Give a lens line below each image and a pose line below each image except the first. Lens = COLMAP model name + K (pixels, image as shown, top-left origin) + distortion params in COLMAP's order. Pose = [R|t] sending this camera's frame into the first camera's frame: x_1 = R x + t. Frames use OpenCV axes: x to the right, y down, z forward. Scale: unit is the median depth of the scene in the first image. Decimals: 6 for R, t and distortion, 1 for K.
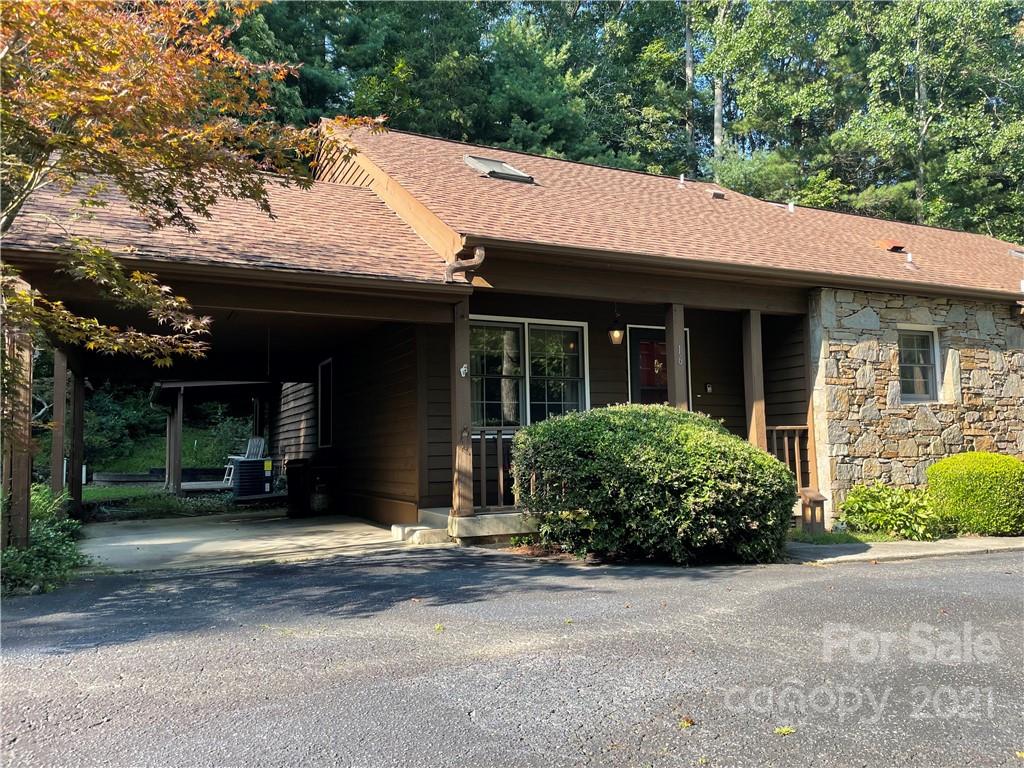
lens RADIAL K [[779.2, 0, 515.6], [0, 779.2, 383.6], [0, 0, 1]] dist [0.092483, -0.123671]
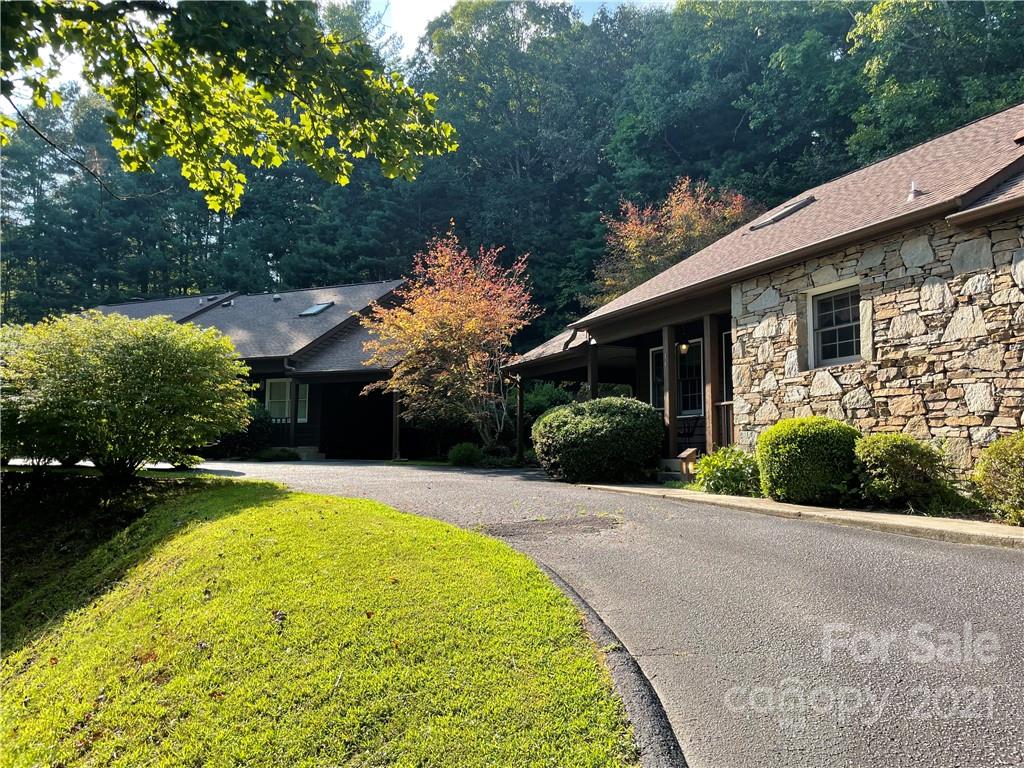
lens RADIAL K [[779.2, 0, 511.8], [0, 779.2, 379.3], [0, 0, 1]] dist [0.092483, -0.123671]
pose [[-0.050330, -0.080728, -0.995465, 1.400869], [0.078637, 0.993313, -0.084530, 0.084793], [0.995632, -0.082534, -0.043645, 0.623502]]
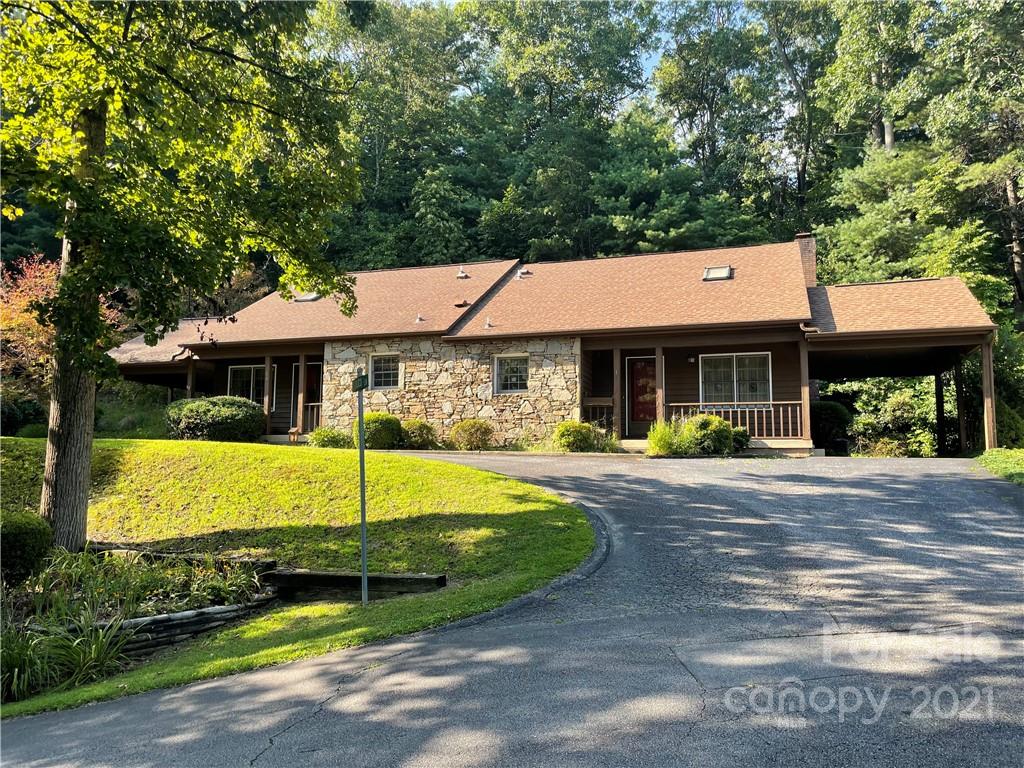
lens RADIAL K [[779.2, 0, 516.3], [0, 779.2, 385.3], [0, 0, 1]] dist [0.092483, -0.123671]
pose [[0.721373, -0.054558, -0.690394, 2.080029], [0.038486, 0.998510, -0.038693, 0.099497], [0.691476, 0.001342, 0.722398, -0.231209]]
